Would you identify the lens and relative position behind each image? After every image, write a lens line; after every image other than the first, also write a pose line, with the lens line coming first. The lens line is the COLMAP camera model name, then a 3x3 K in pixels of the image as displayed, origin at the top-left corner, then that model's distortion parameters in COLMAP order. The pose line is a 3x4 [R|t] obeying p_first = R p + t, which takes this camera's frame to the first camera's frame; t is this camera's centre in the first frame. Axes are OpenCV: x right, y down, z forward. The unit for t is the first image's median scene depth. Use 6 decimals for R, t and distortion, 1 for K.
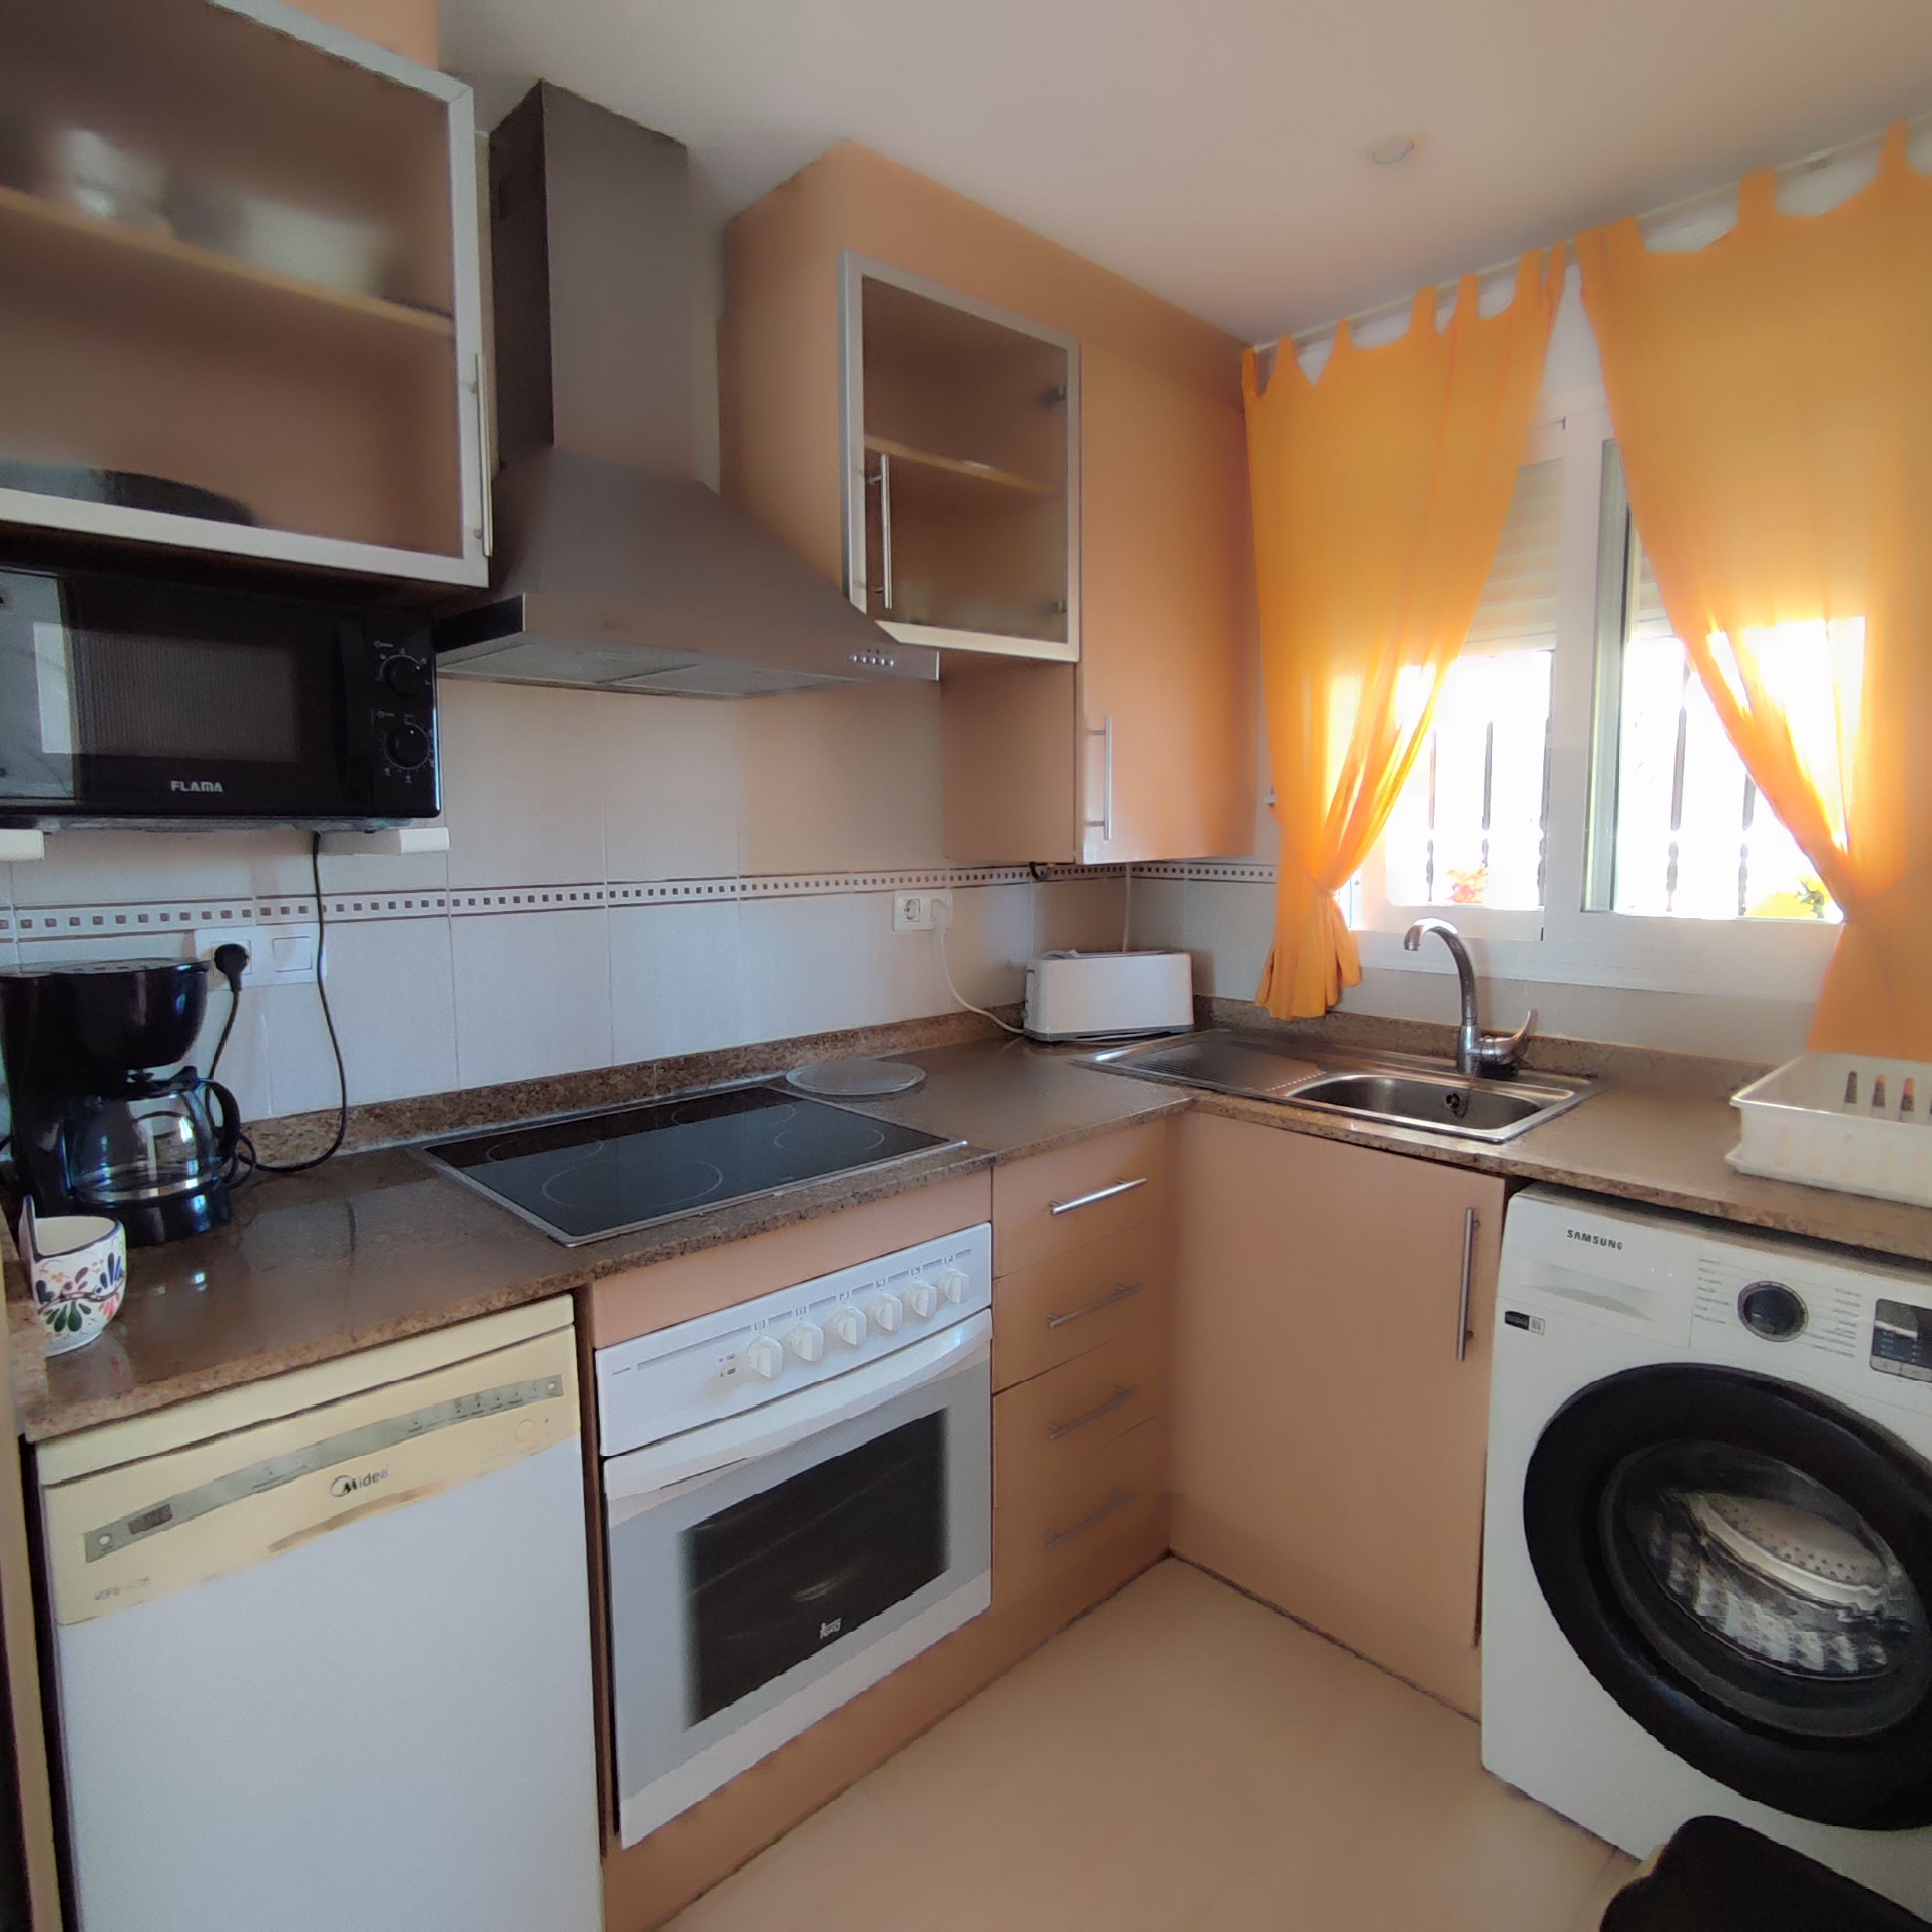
lens RADIAL K [[1180.8, 0, 960.2], [0, 1180.8, 957.2], [0, 0, 1]] dist [-0.041349, 0.031733]
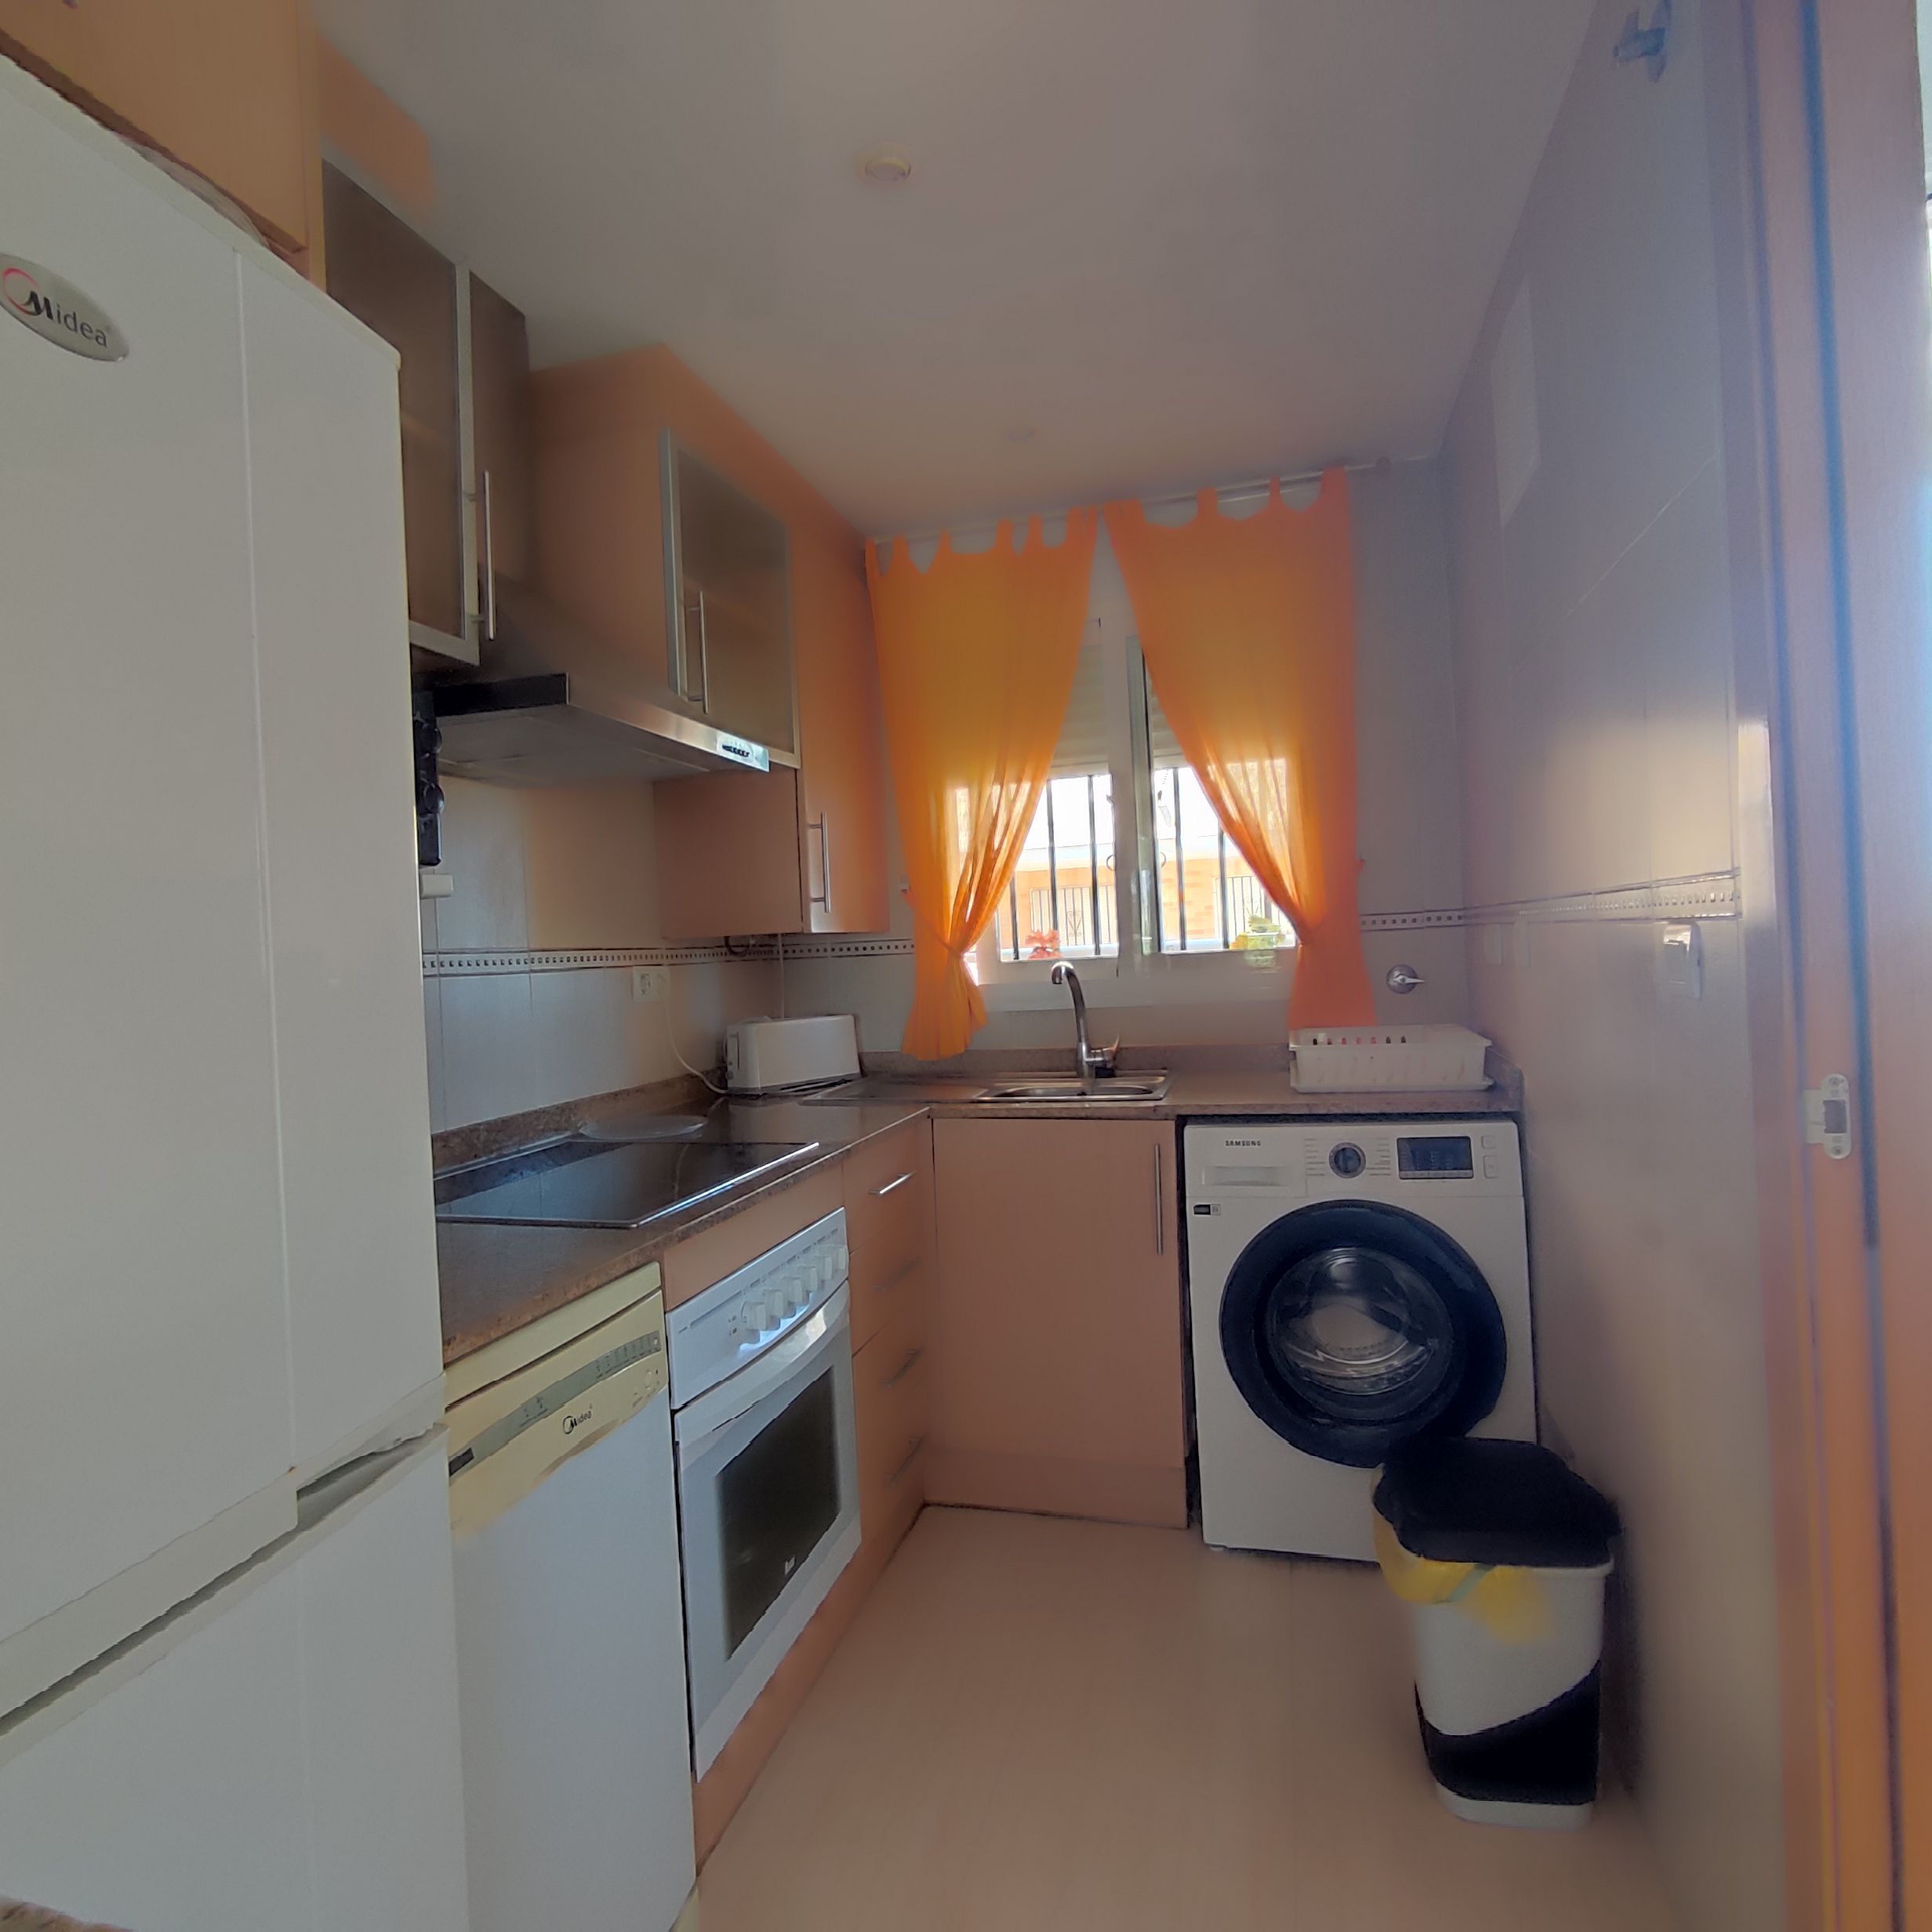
lens RADIAL K [[1180.8, 0, 972.2], [0, 1180.8, 956.2], [0, 0, 1]] dist [-0.041349, 0.031733]
pose [[0.853759, -0.038059, 0.519276, -0.390361], [0.101005, 0.990486, -0.093469, 0.076246], [-0.510778, 0.132249, 0.849480, -0.113138]]
